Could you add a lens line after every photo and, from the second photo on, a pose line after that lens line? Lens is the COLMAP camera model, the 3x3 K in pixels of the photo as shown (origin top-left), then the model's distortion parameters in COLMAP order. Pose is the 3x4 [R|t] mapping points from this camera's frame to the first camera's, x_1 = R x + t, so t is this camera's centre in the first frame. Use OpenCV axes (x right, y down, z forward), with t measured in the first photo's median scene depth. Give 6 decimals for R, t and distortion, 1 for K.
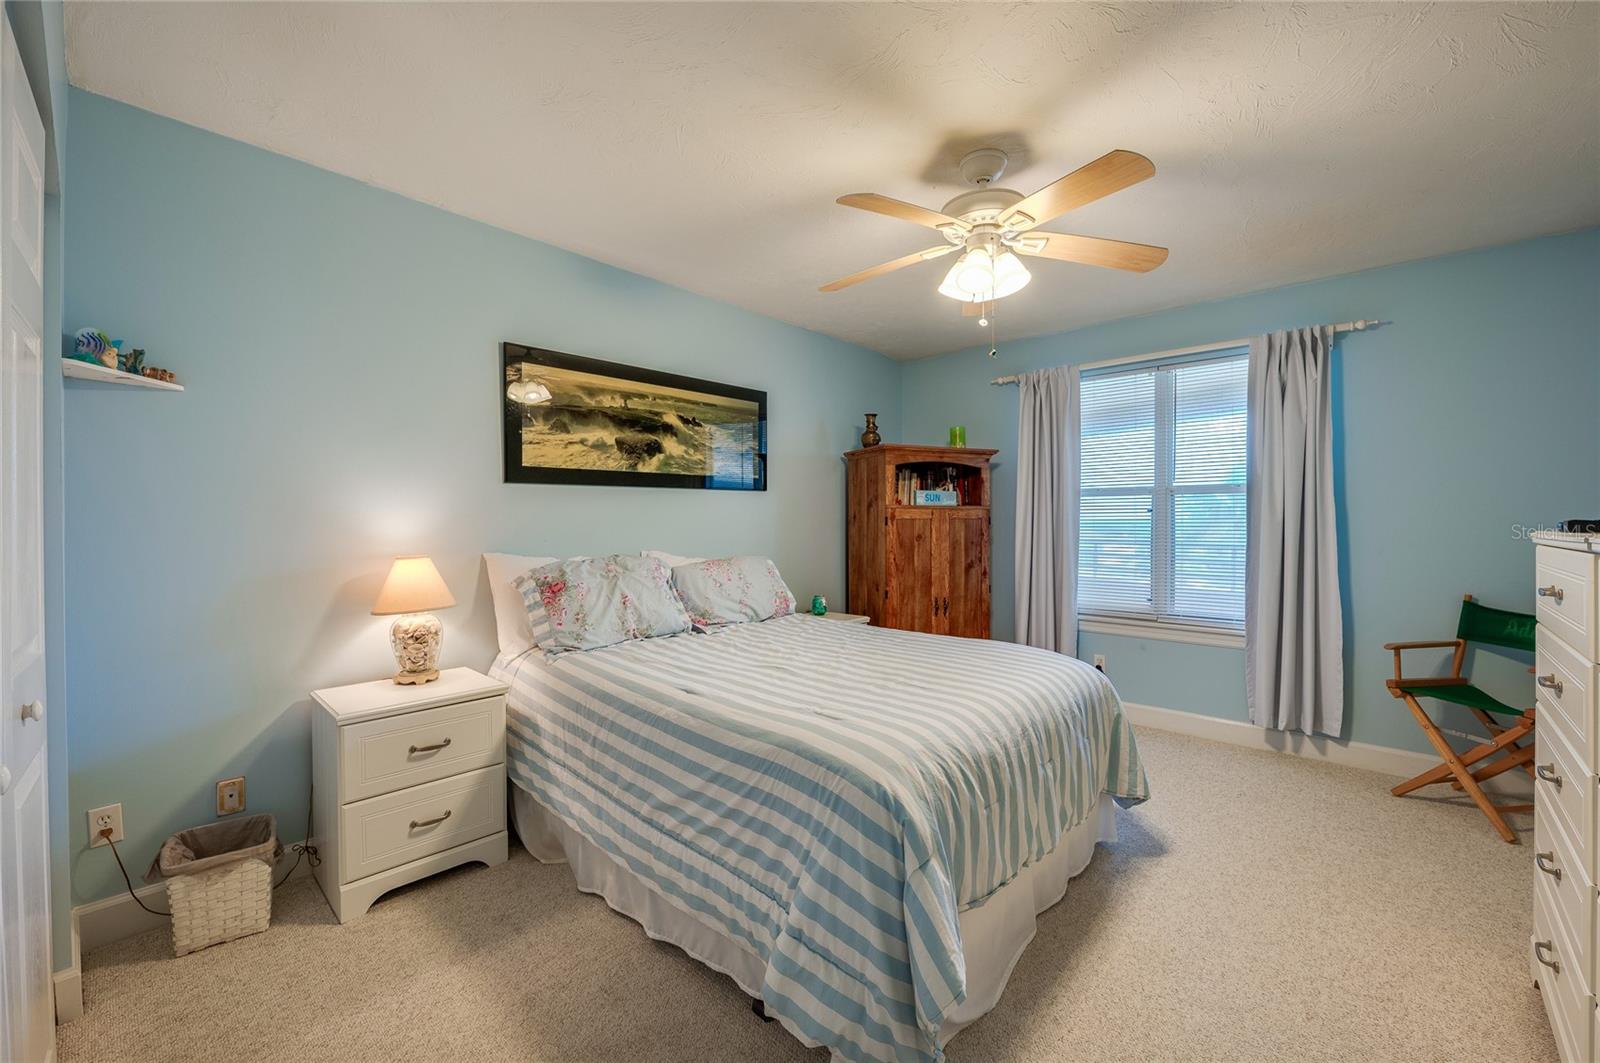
lens RADIAL K [[655.1, 0, 810.0], [0, 655.1, 528.6], [0, 0, 1]] dist [-0.000429, 0.000006]
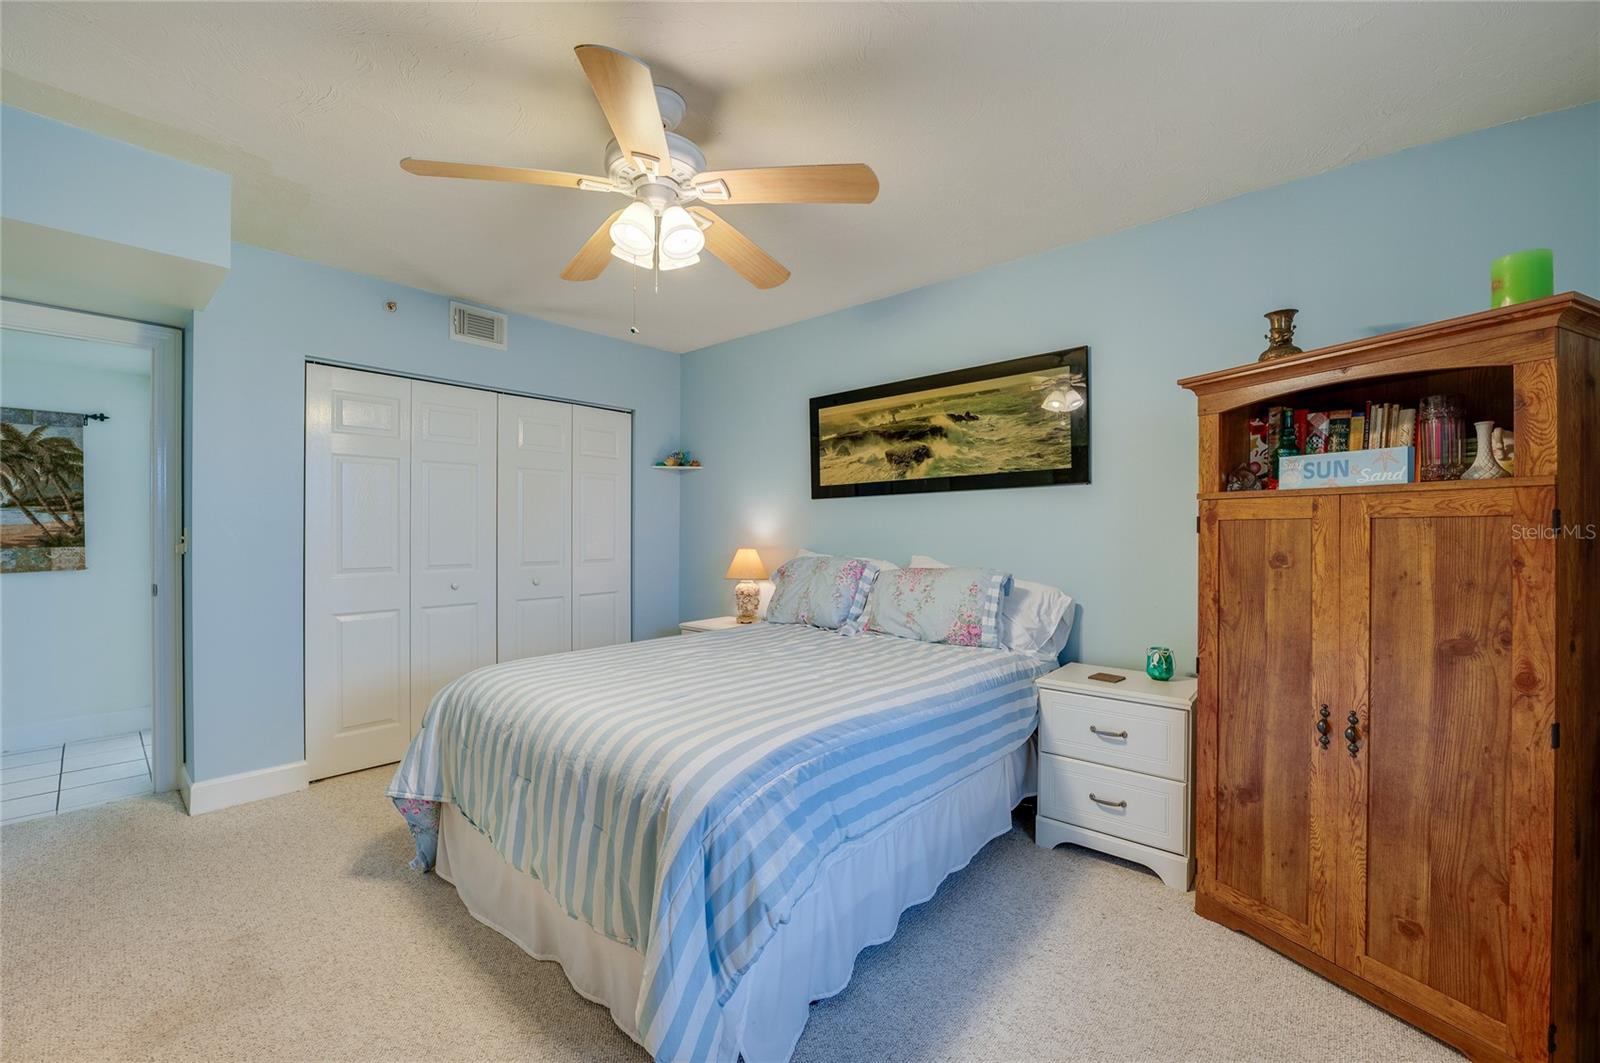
lens RADIAL K [[655.1, 0, 810.6], [0, 655.1, 532.1], [0, 0, 1]] dist [-0.000429, 0.000006]
pose [[0.000079, 0.005448, -0.999985, 0.769430], [-0.011374, 0.999920, 0.005447, -0.006274], [0.999935, 0.011373, 0.000141, 0.827712]]
